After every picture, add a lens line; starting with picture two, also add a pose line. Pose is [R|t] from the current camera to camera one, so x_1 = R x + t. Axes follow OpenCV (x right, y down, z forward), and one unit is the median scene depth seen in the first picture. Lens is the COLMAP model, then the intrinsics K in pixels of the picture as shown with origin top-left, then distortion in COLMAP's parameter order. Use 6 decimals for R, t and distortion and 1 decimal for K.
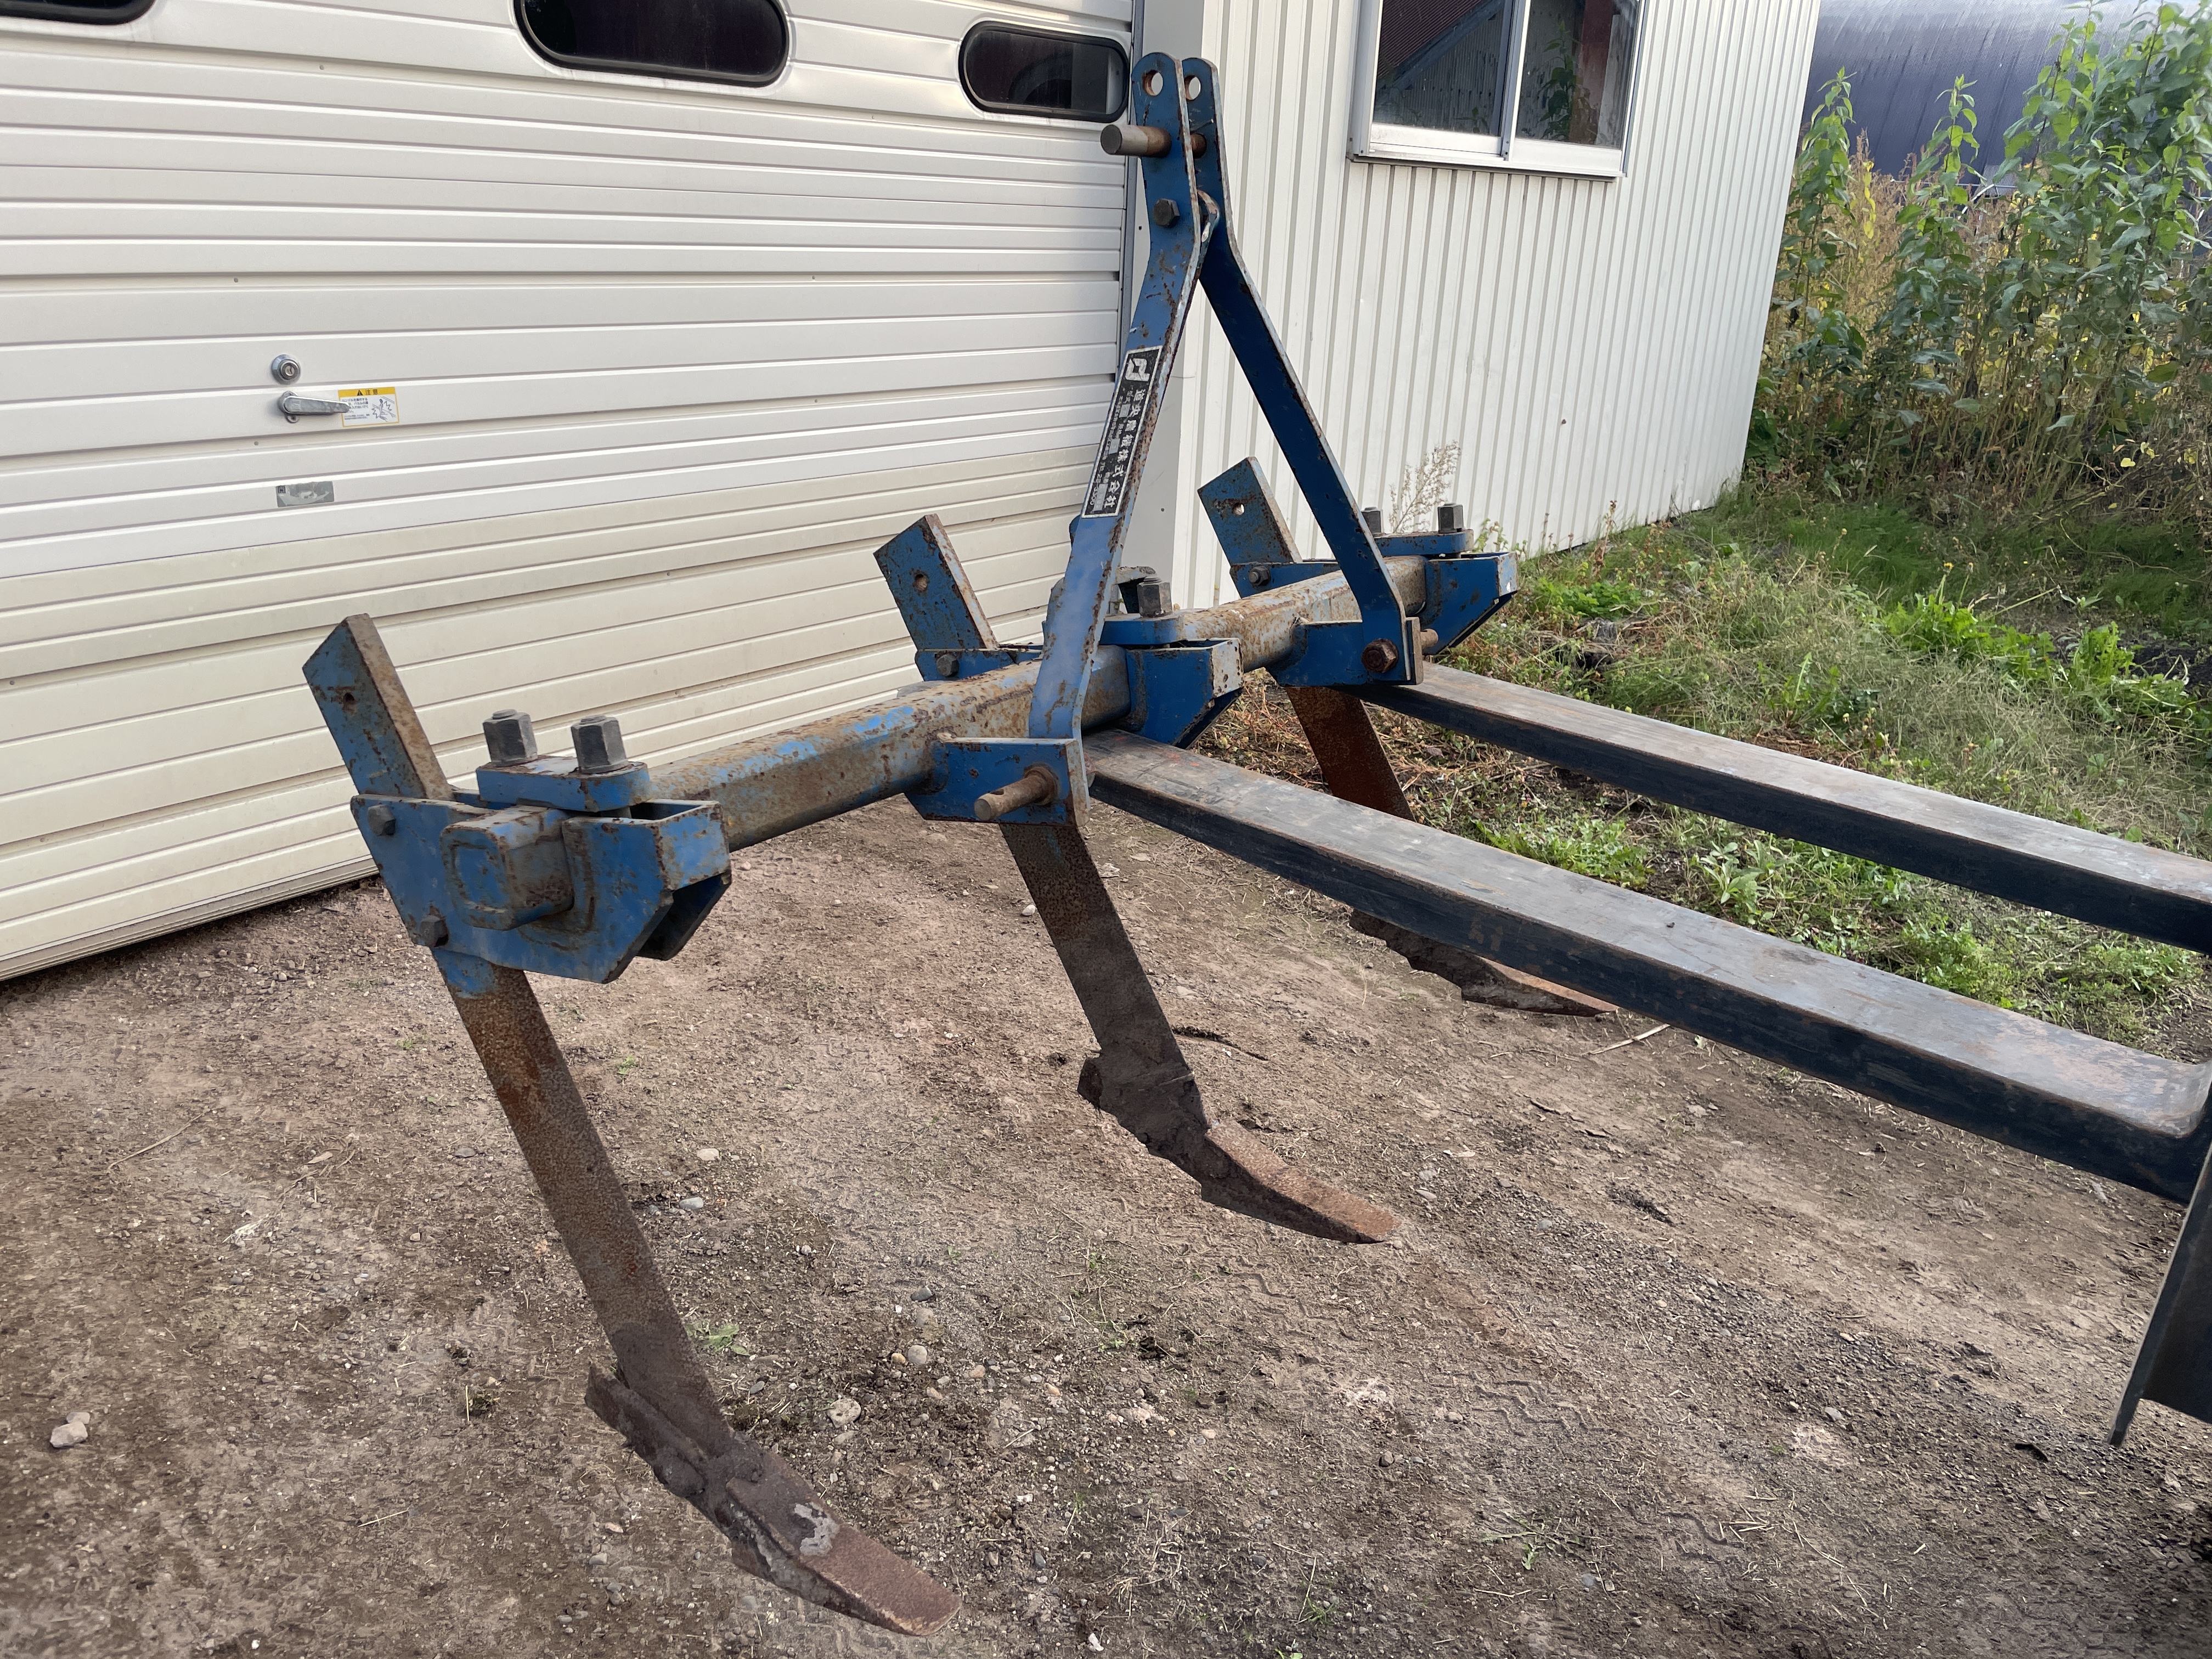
lens RADIAL K [[1685.1, 0, 1111.5], [0, 1685.1, 784.5], [0, 0, 1]] dist [0.078263, -0.110953]
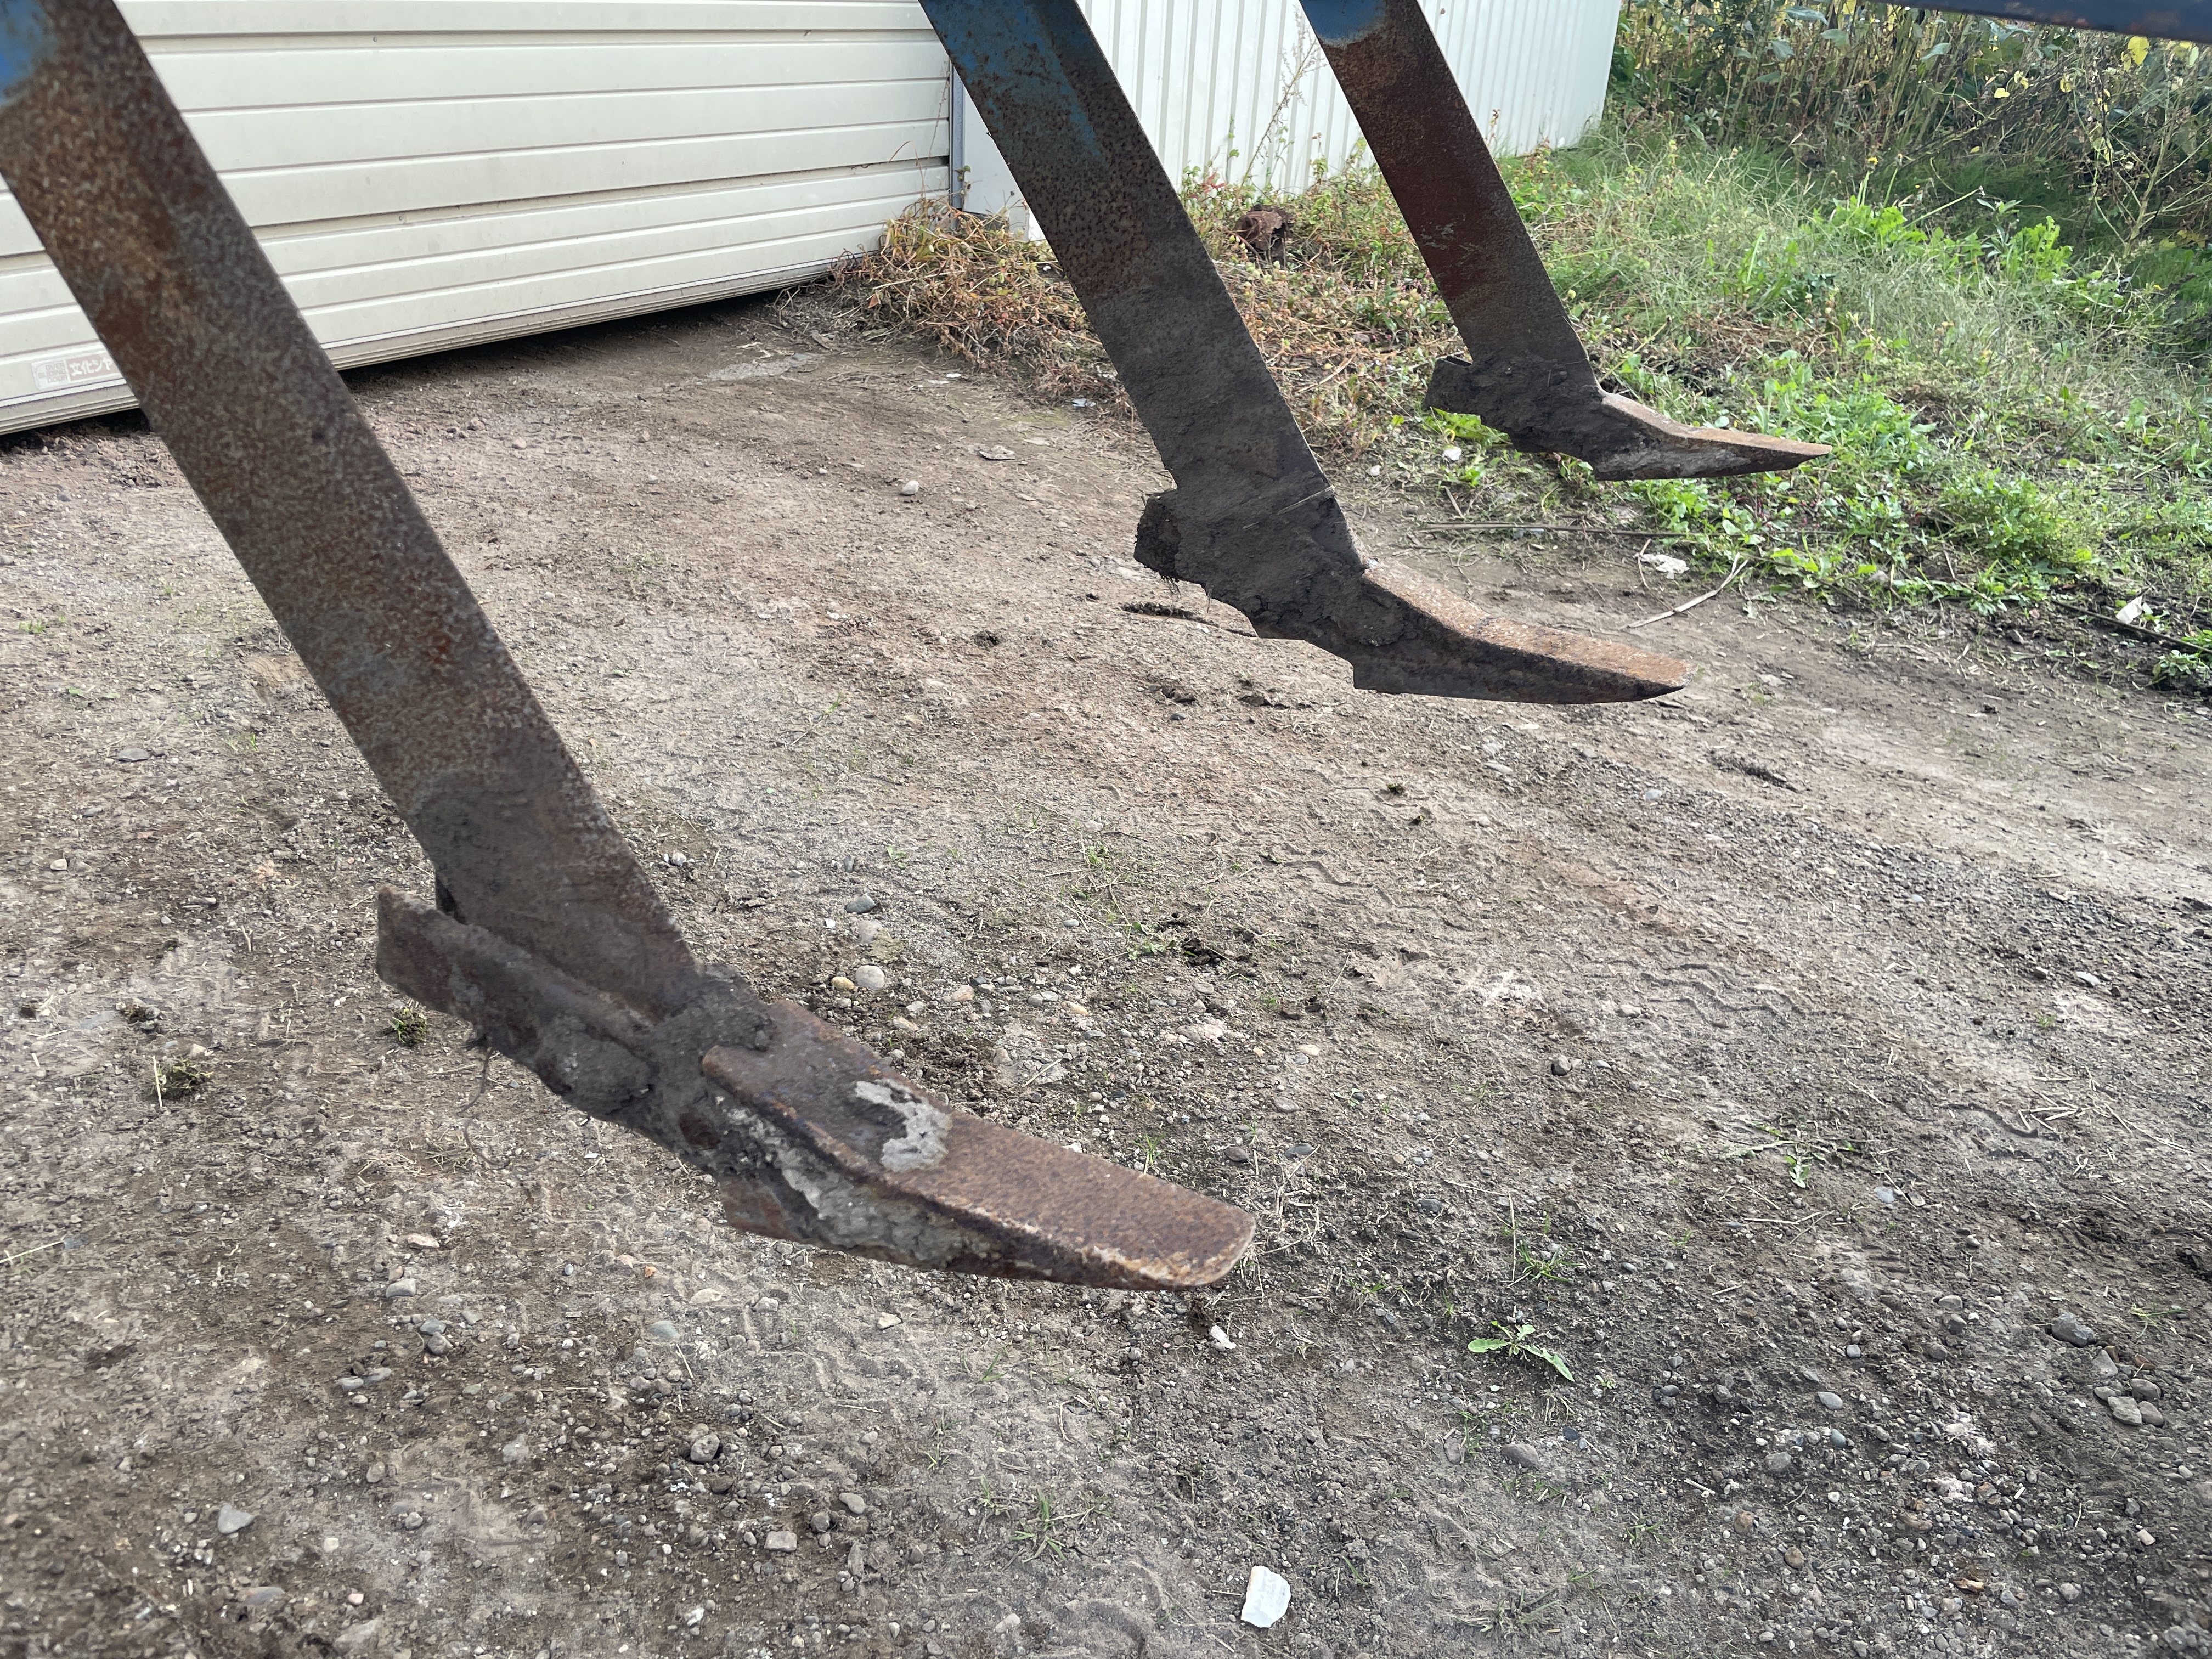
lens RADIAL K [[1685.1, 0, 1116.6], [0, 1685.1, 807.6], [0, 0, 1]] dist [0.078263, -0.110953]
pose [[0.989963, -0.050802, 0.131881, -0.094397], [0.031739, 0.989240, 0.142820, 0.162115], [-0.137718, -0.137201, 0.980923, 0.308934]]
